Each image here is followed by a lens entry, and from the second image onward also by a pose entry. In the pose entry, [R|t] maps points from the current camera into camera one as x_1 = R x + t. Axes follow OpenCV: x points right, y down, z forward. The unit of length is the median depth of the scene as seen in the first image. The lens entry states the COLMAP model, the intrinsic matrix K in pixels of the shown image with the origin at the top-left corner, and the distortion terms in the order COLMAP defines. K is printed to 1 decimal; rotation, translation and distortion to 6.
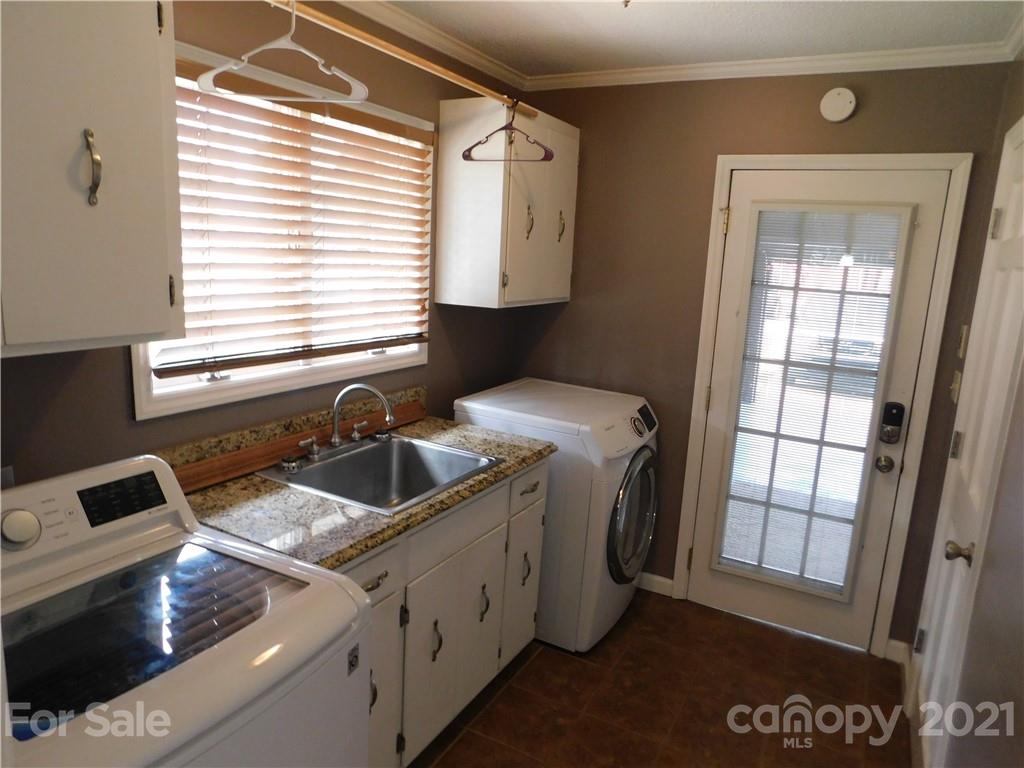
lens RADIAL K [[675.9, 0, 513.1], [0, 675.9, 389.9], [0, 0, 1]] dist [-0.043440, 0.001871]
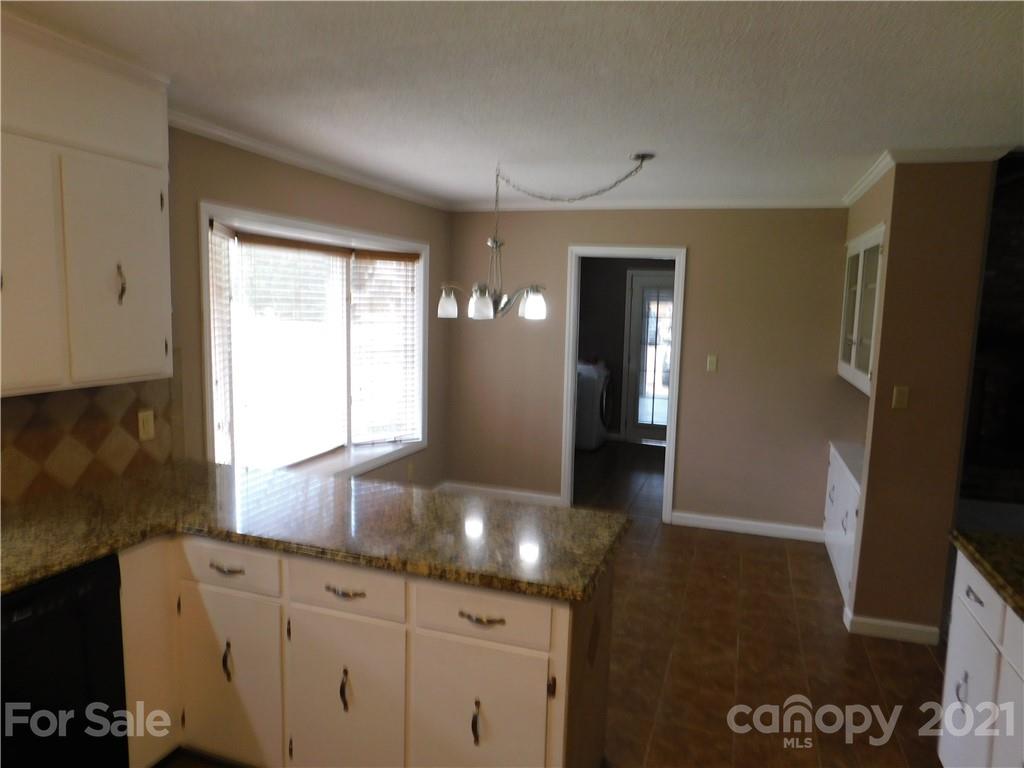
lens RADIAL K [[675.9, 0, 511.4], [0, 675.9, 378.7], [0, 0, 1]] dist [-0.043440, 0.001871]
pose [[0.985714, -0.055812, 0.158912, -0.577071], [0.065805, 0.996126, -0.058329, 0.213564], [-0.155041, 0.067953, 0.985568, -1.501740]]
